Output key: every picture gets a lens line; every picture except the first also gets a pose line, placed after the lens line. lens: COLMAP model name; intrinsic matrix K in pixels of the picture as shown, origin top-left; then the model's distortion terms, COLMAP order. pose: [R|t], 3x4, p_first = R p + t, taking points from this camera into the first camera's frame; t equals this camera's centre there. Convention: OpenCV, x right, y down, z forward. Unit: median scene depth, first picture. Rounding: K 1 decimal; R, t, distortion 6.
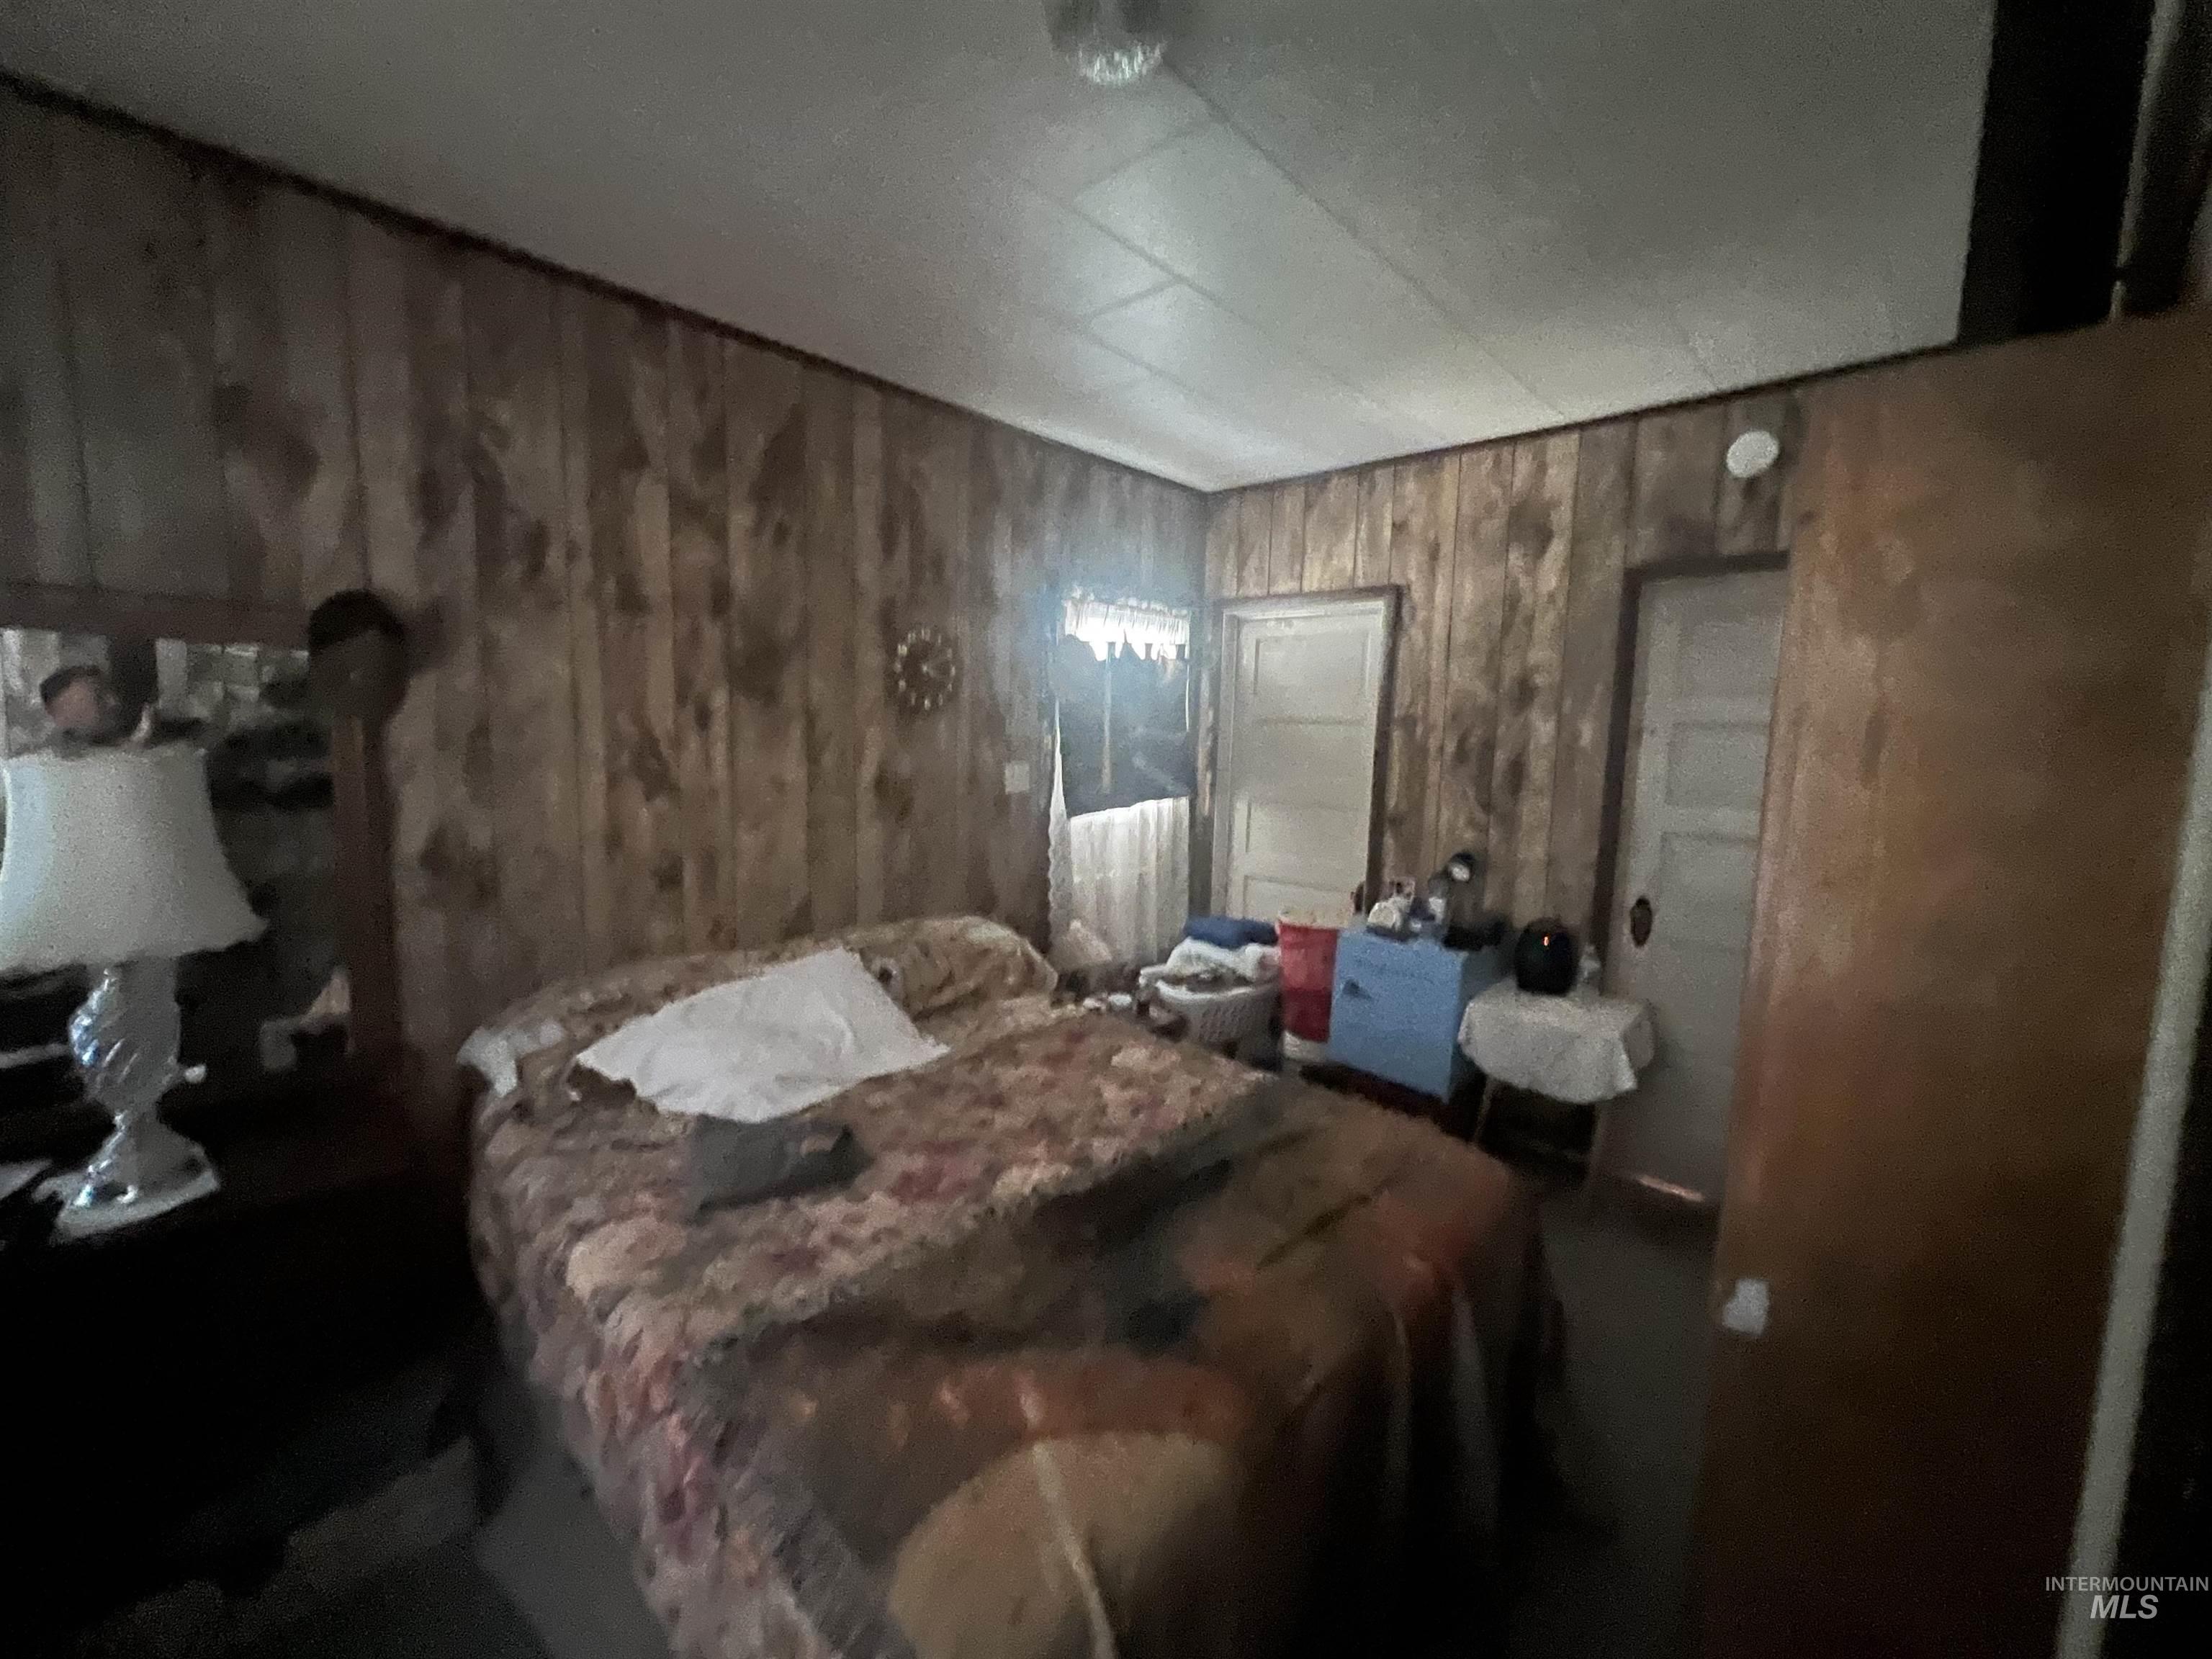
lens RADIAL K [[873.3, 0, 1101.9], [0, 873.3, 822.9], [0, 0, 1]] dist [0.000741, 0.000164]
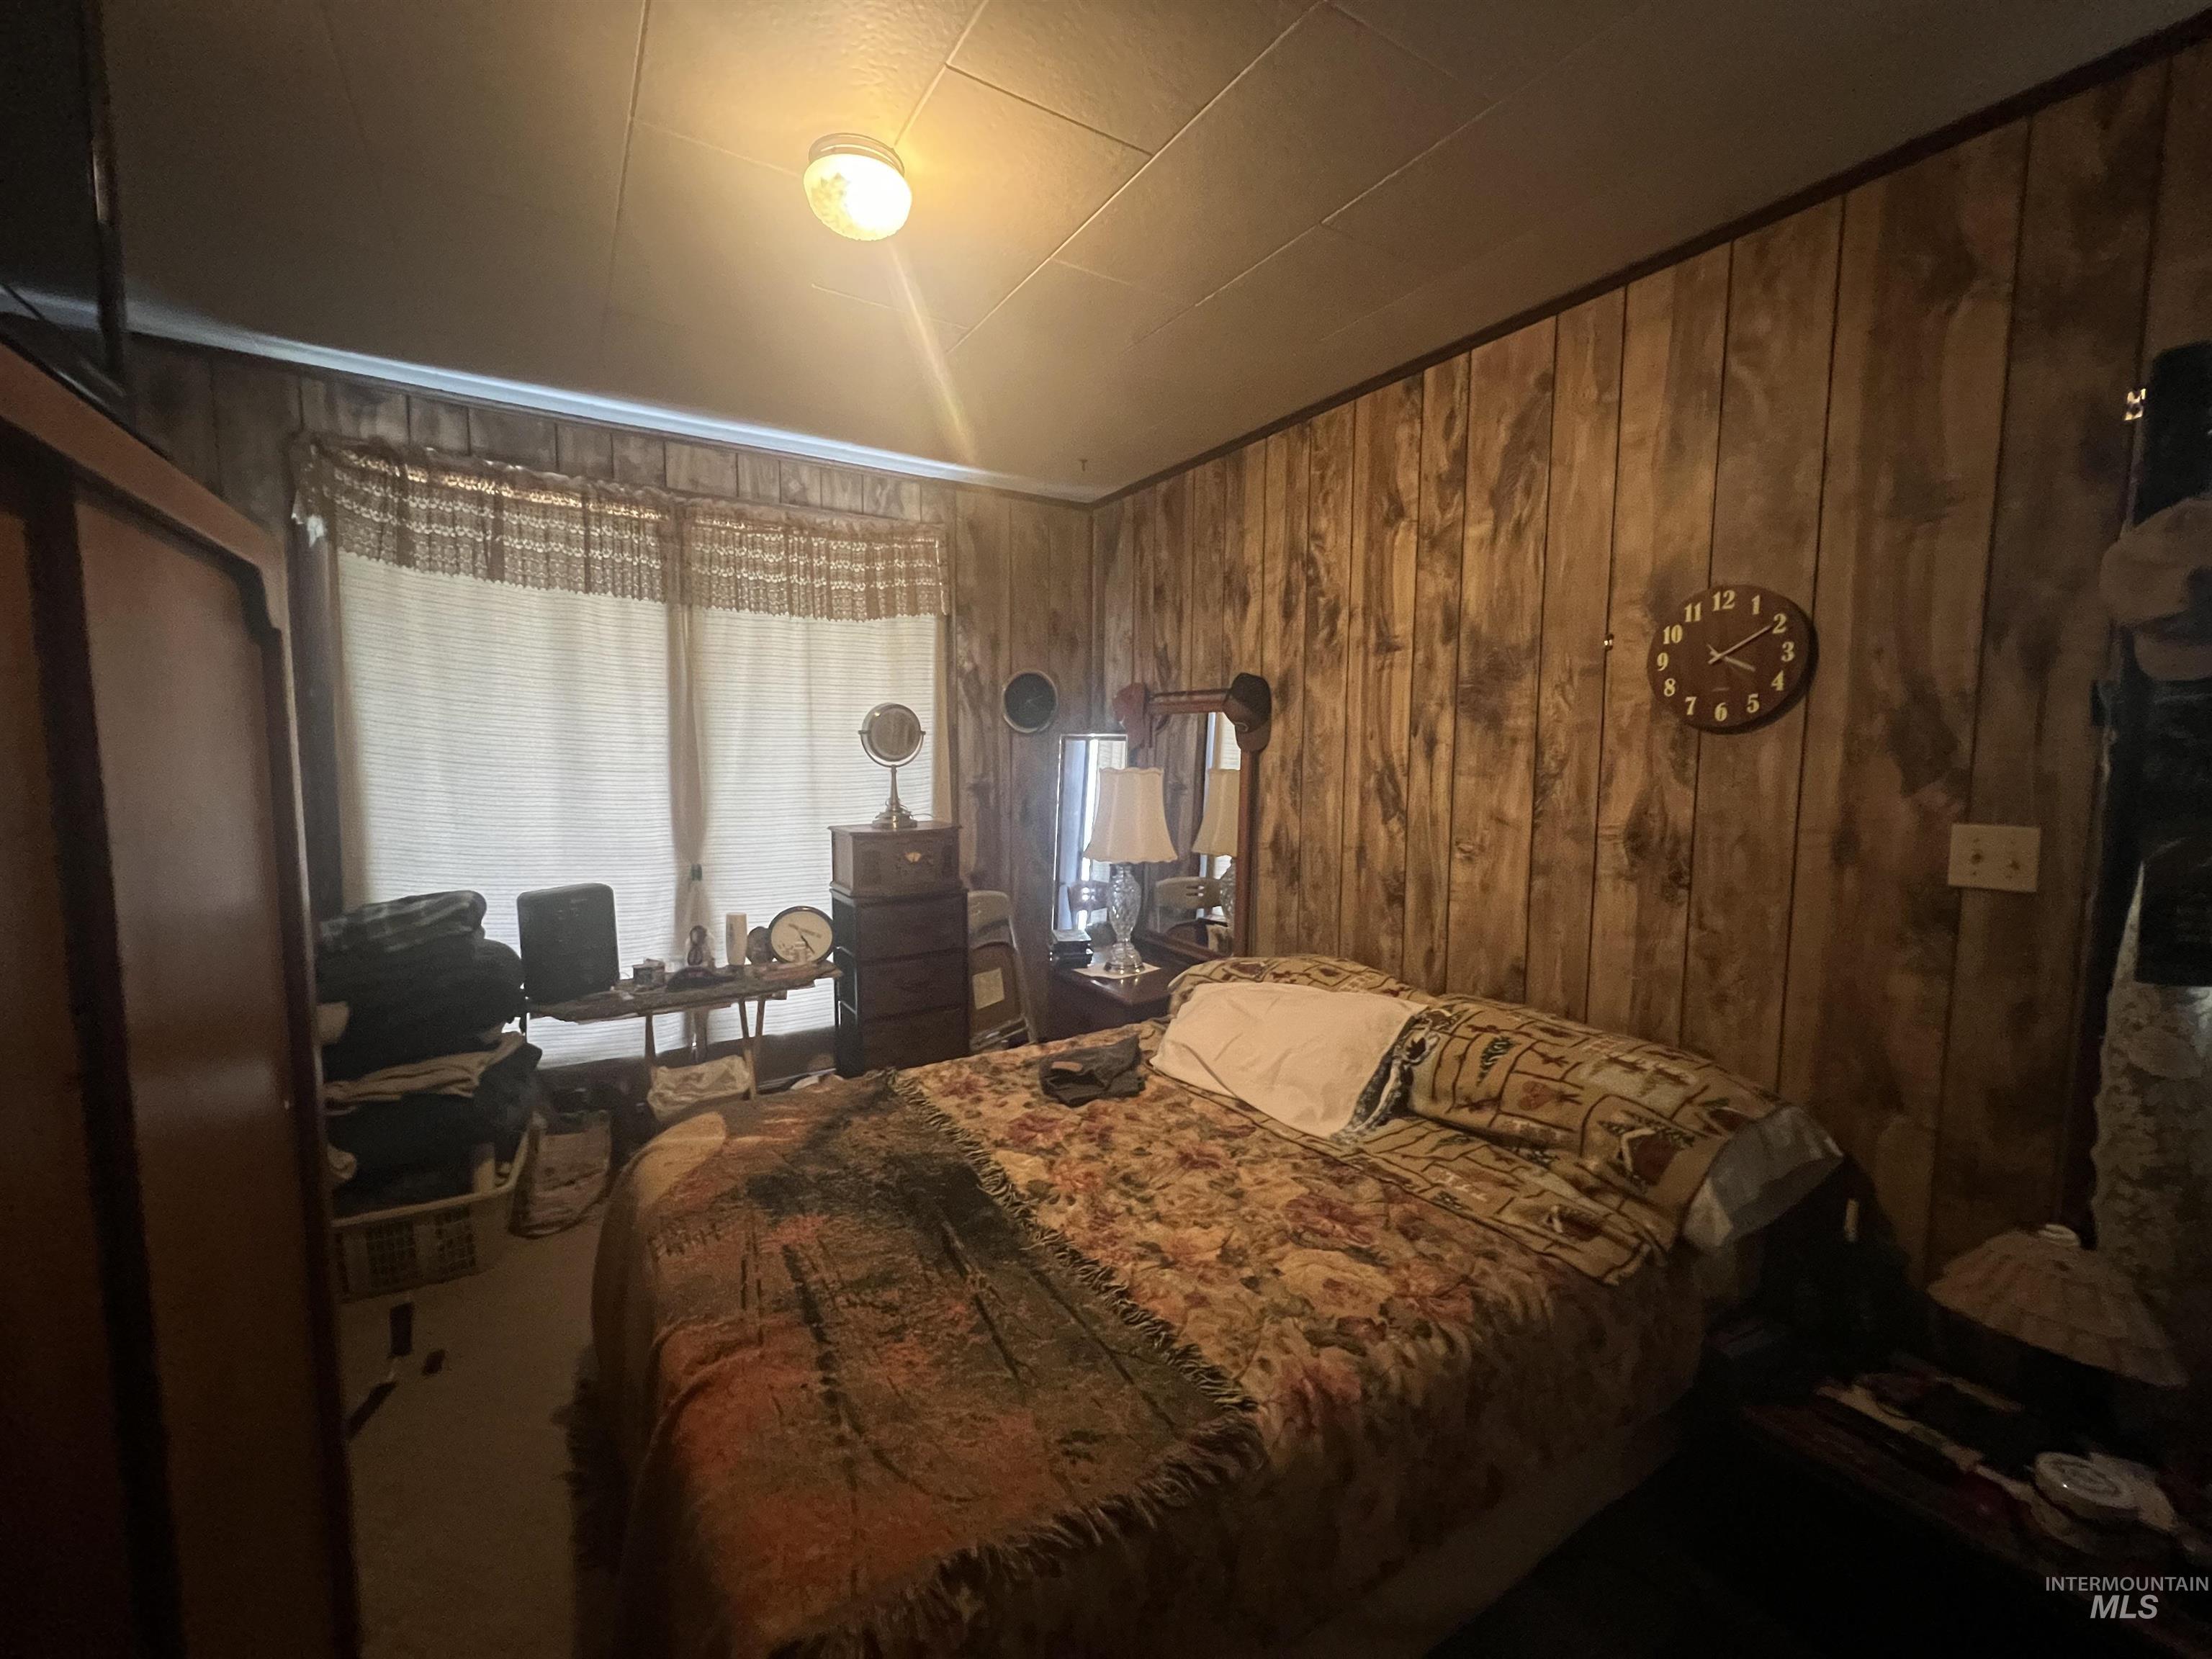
lens RADIAL K [[873.3, 0, 1101.9], [0, 873.3, 822.9], [0, 0, 1]] dist [0.000741, 0.000164]
pose [[-0.230140, 0.058736, -0.971383, 0.630797], [-0.111713, 0.989984, 0.086328, -0.078278], [0.966724, 0.128384, -0.221274, 0.891864]]
